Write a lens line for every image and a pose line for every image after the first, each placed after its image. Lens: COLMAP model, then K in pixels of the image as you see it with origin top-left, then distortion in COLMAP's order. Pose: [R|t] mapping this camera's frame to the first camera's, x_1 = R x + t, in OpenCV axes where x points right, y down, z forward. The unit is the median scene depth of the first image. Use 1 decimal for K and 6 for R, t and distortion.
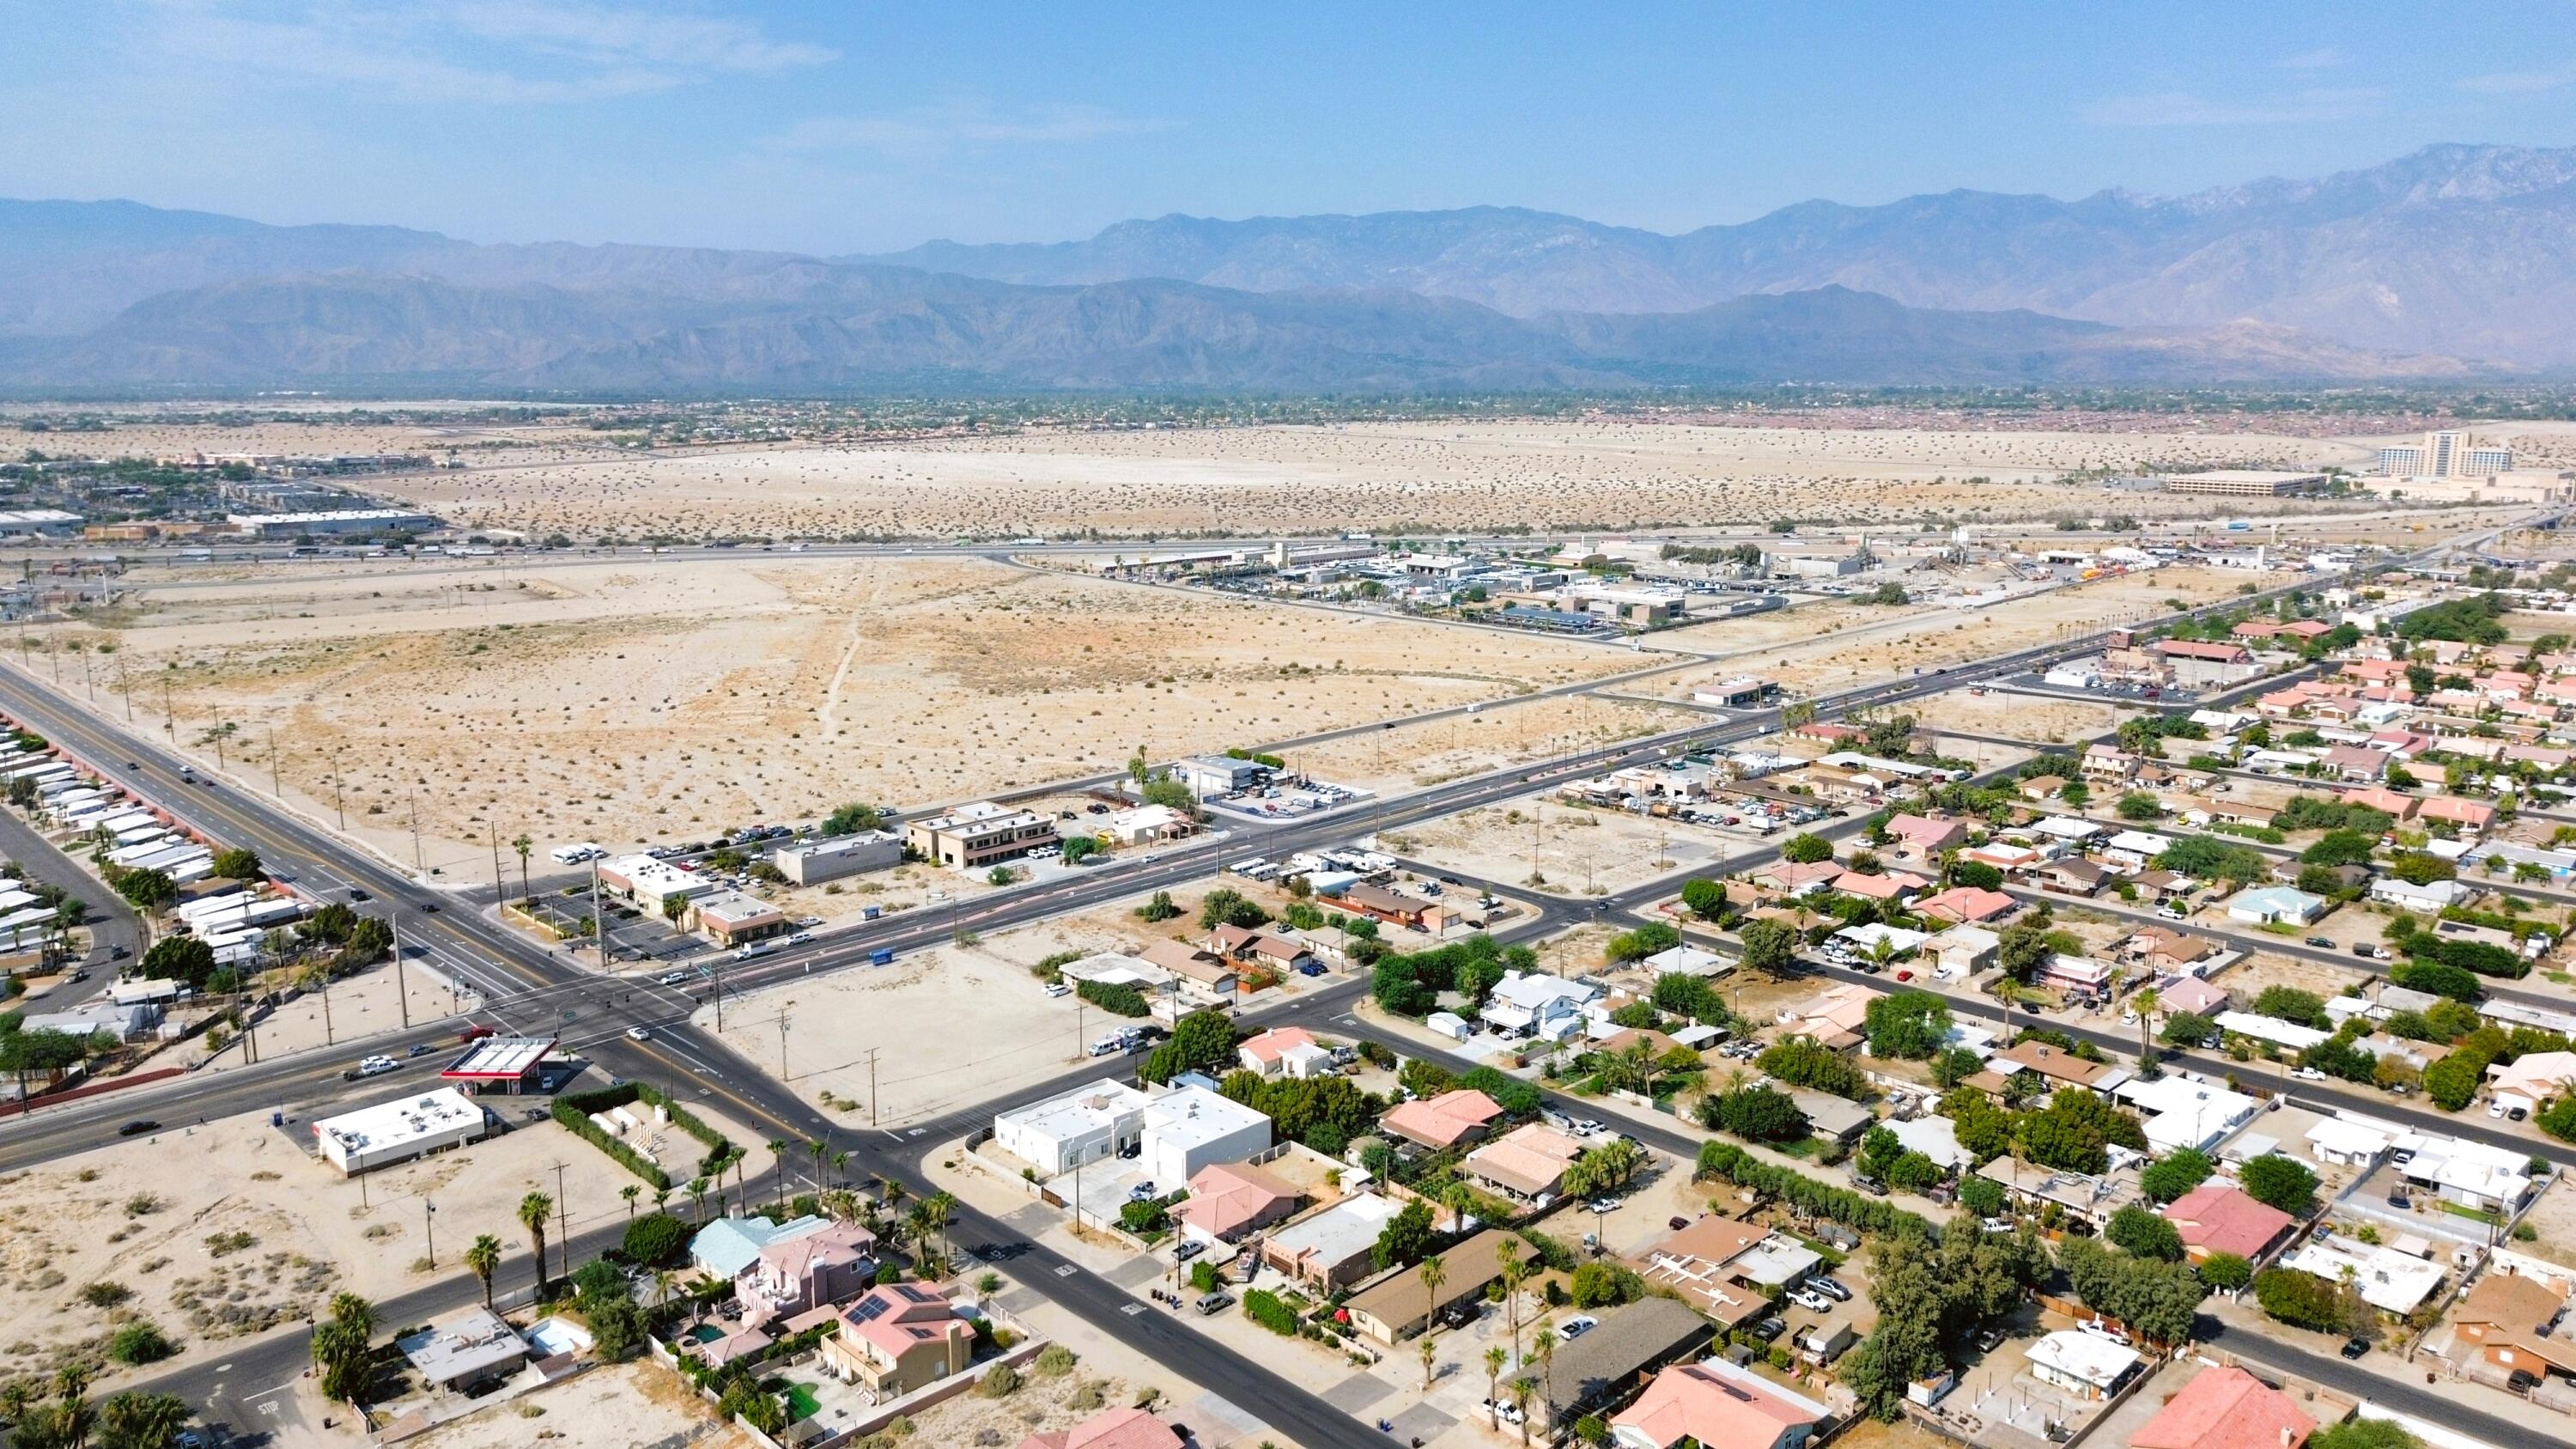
lens RADIAL K [[1815.5, 0, 1278.7], [0, 1815.5, 725.5], [0, 0, 1]] dist [0.081206, -0.104930]
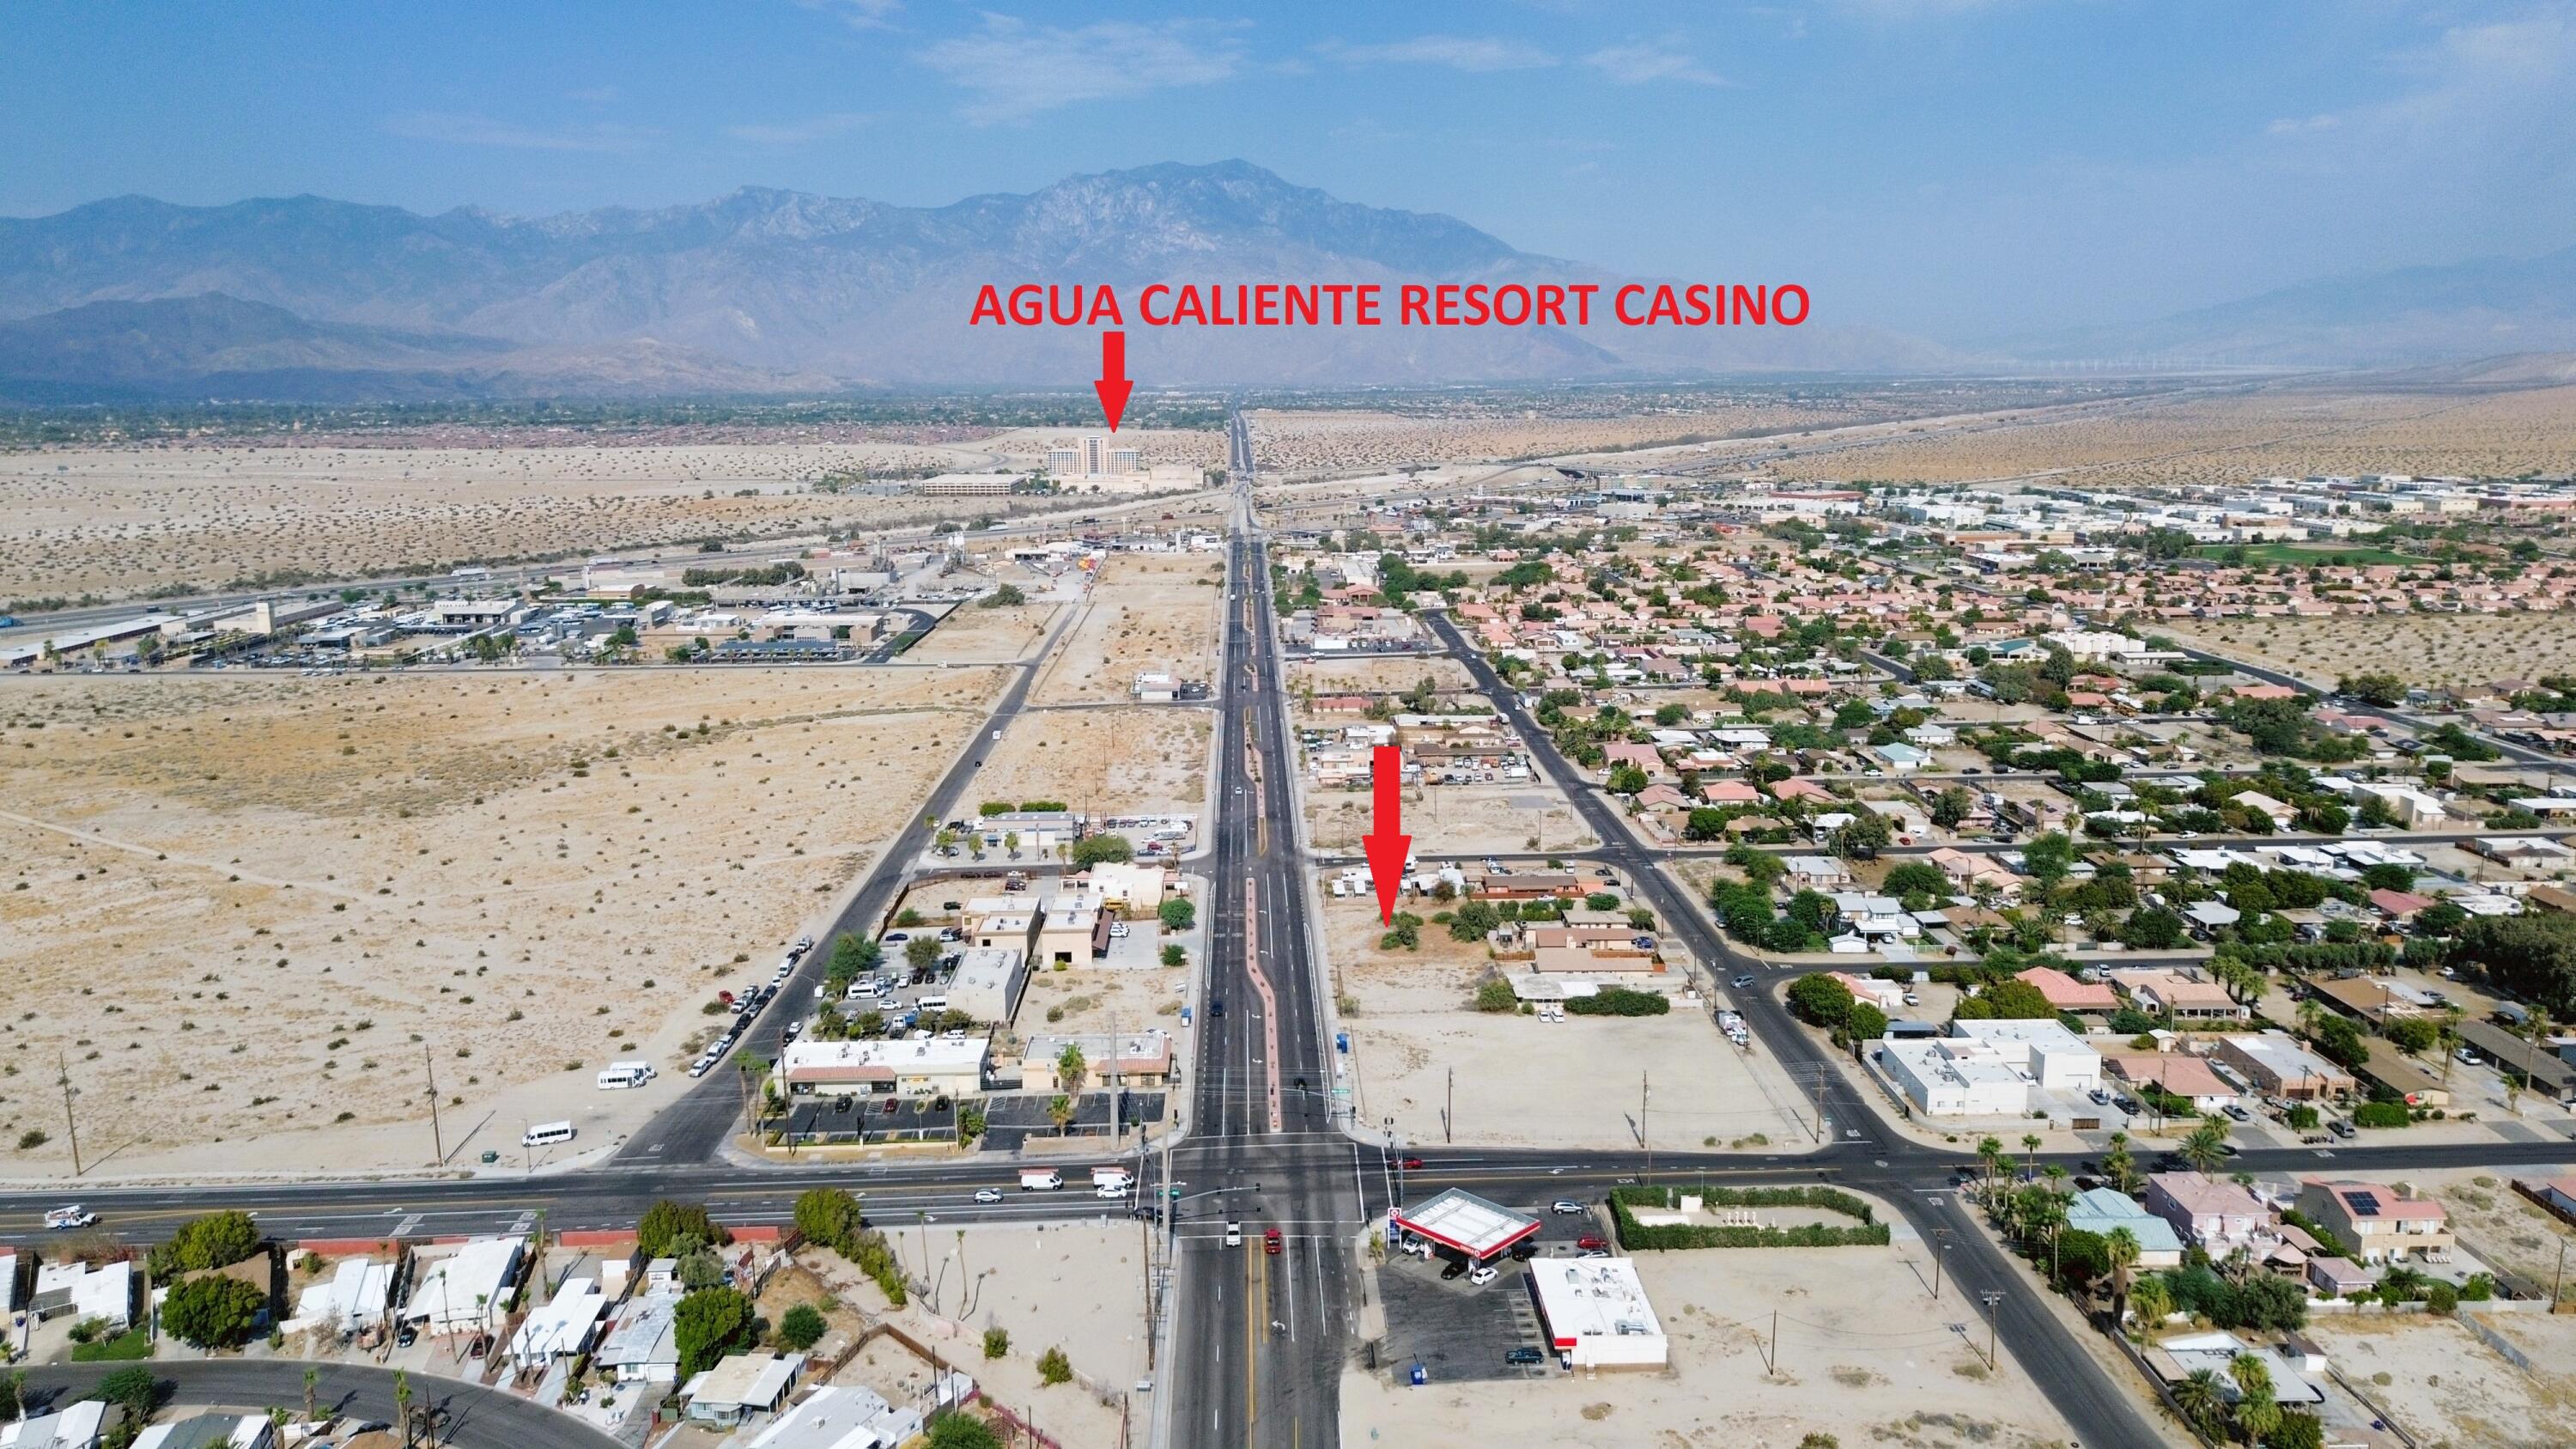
lens RADIAL K [[1815.5, 0, 1278.7], [0, 1815.5, 725.5], [0, 0, 1]] dist [0.081206, -0.104930]
pose [[0.678725, -0.141205, 0.720690, -0.723470], [0.147229, 0.987581, 0.054840, -0.067578], [-0.719483, 0.068885, 0.691085, 0.330914]]
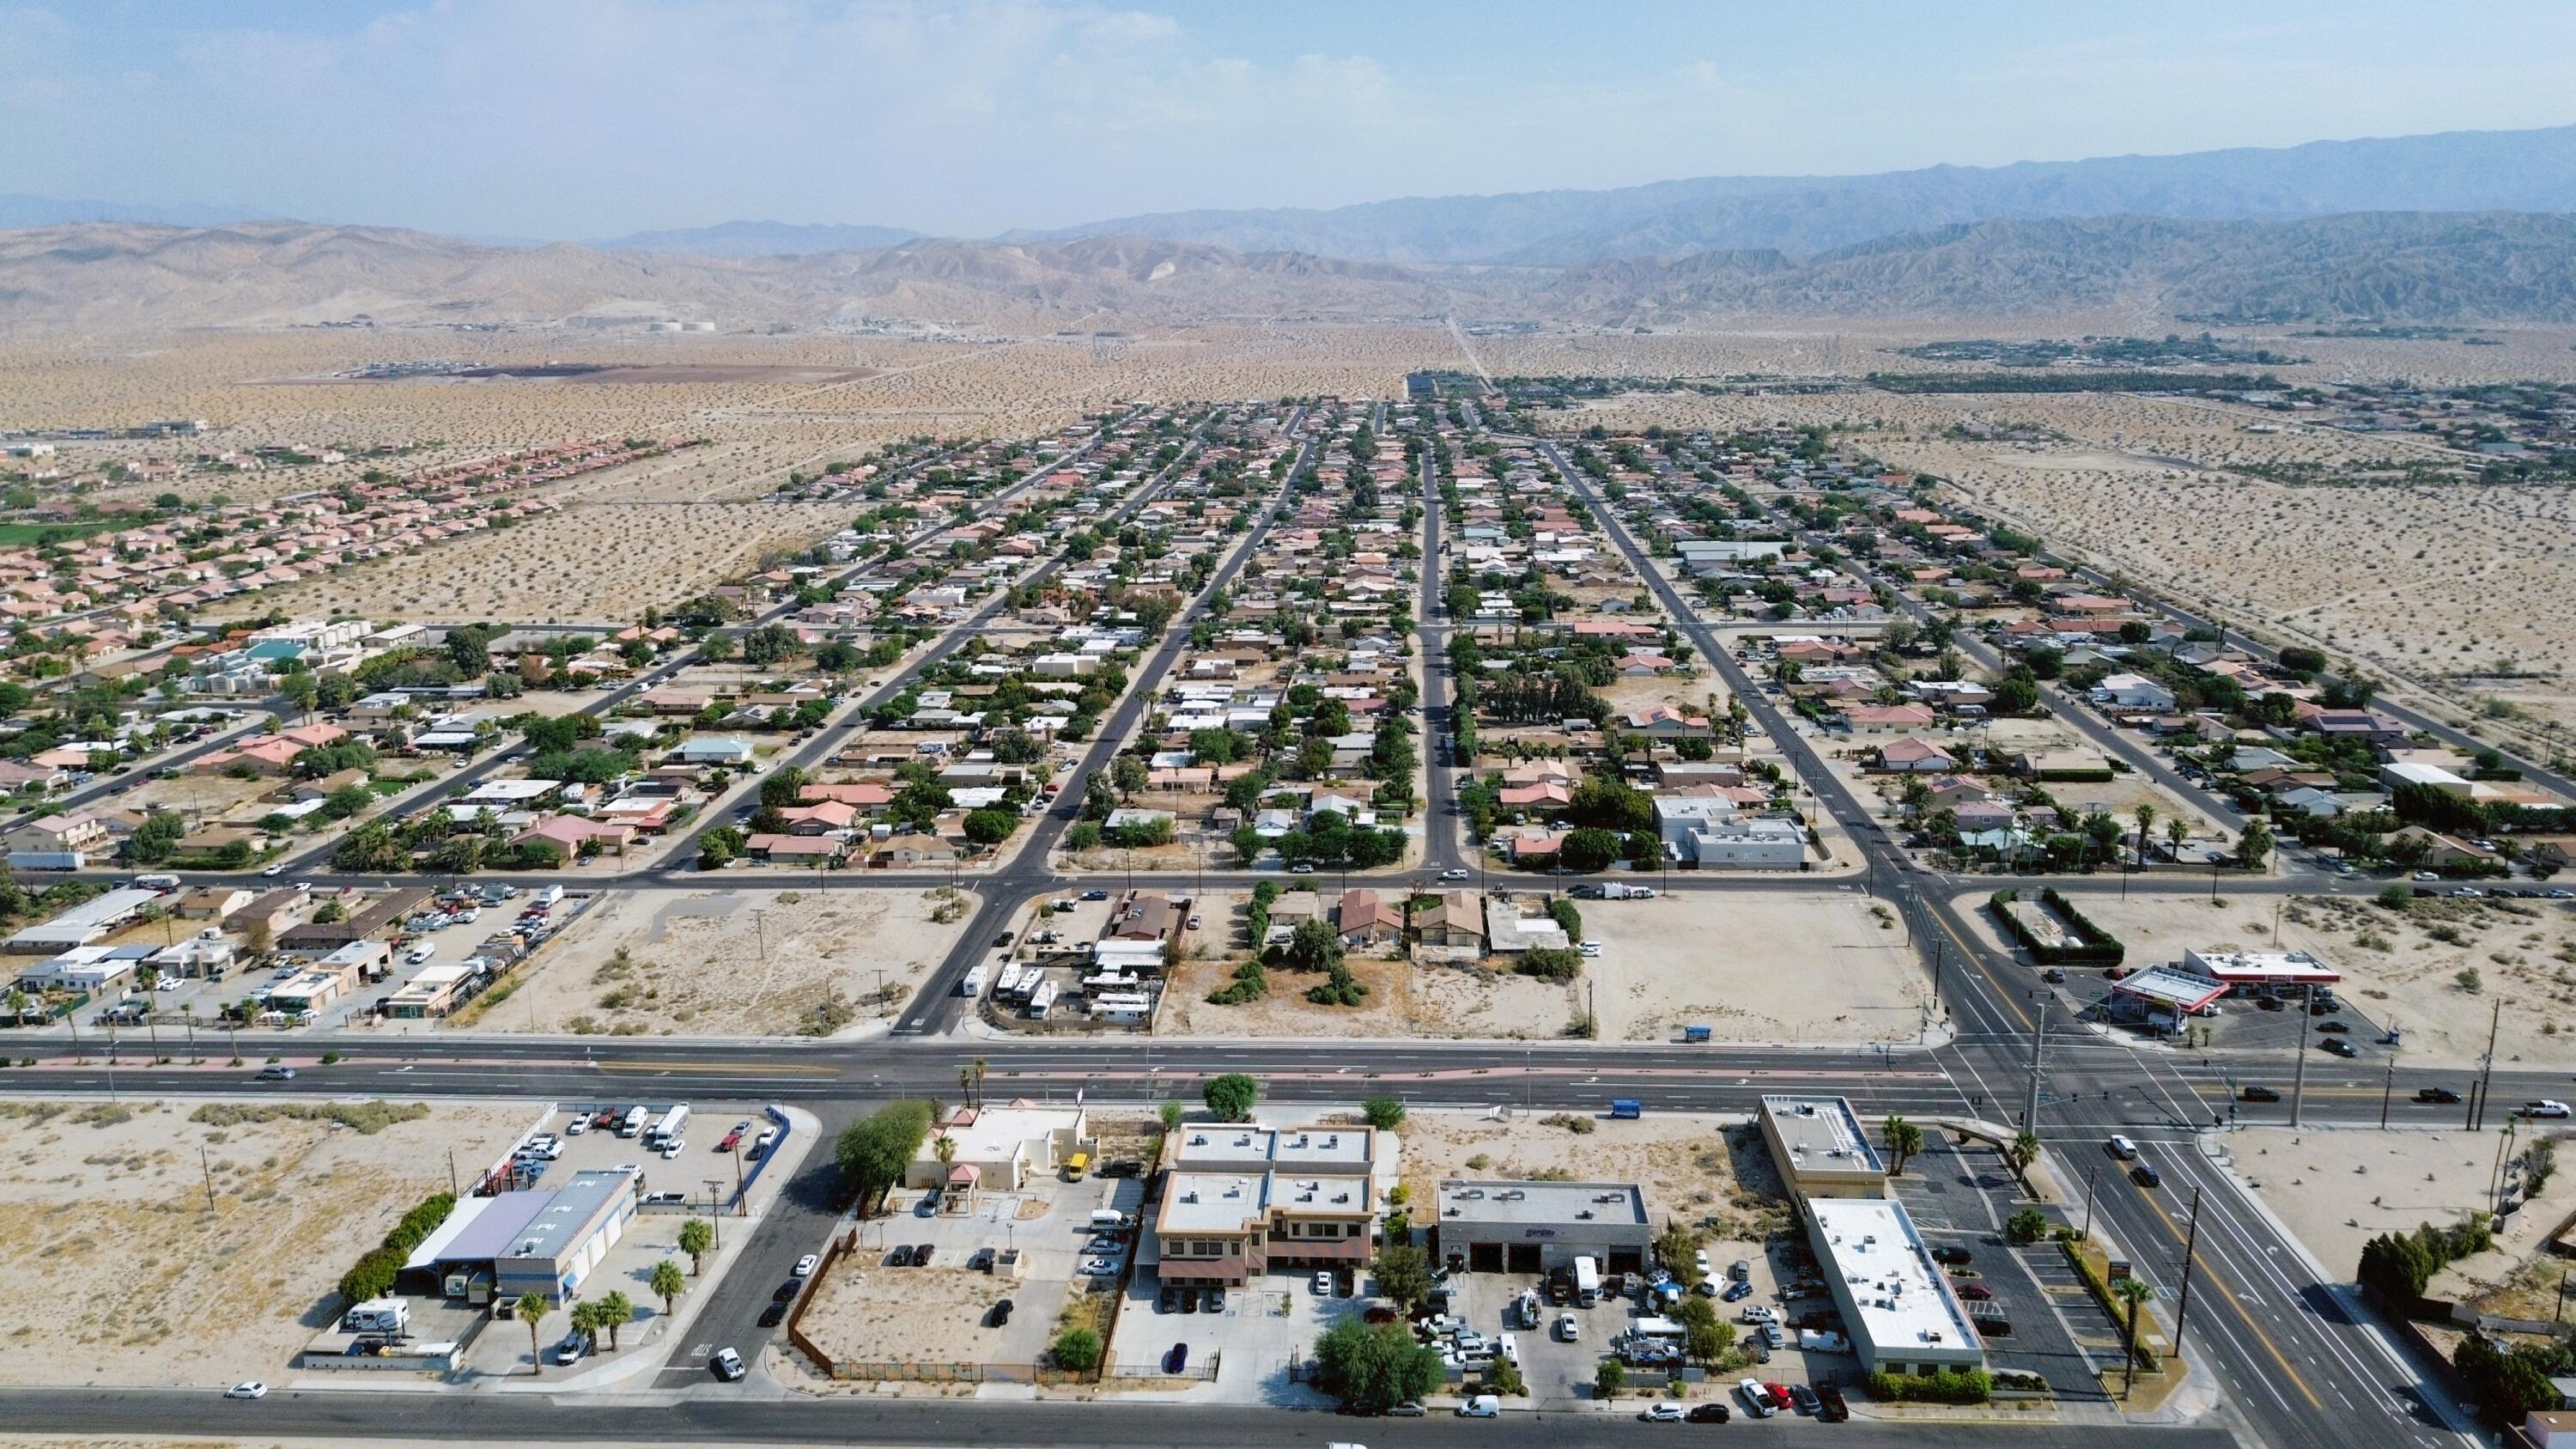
lens RADIAL K [[1815.5, 0, 1278.7], [0, 1815.5, 725.5], [0, 0, 1]] dist [0.081206, -0.104930]
pose [[-0.675113, -0.159990, 0.720157, -0.553740], [0.154988, 0.923653, 0.350492, -0.266447], [-0.721250, 0.348237, -0.598773, 1.325463]]
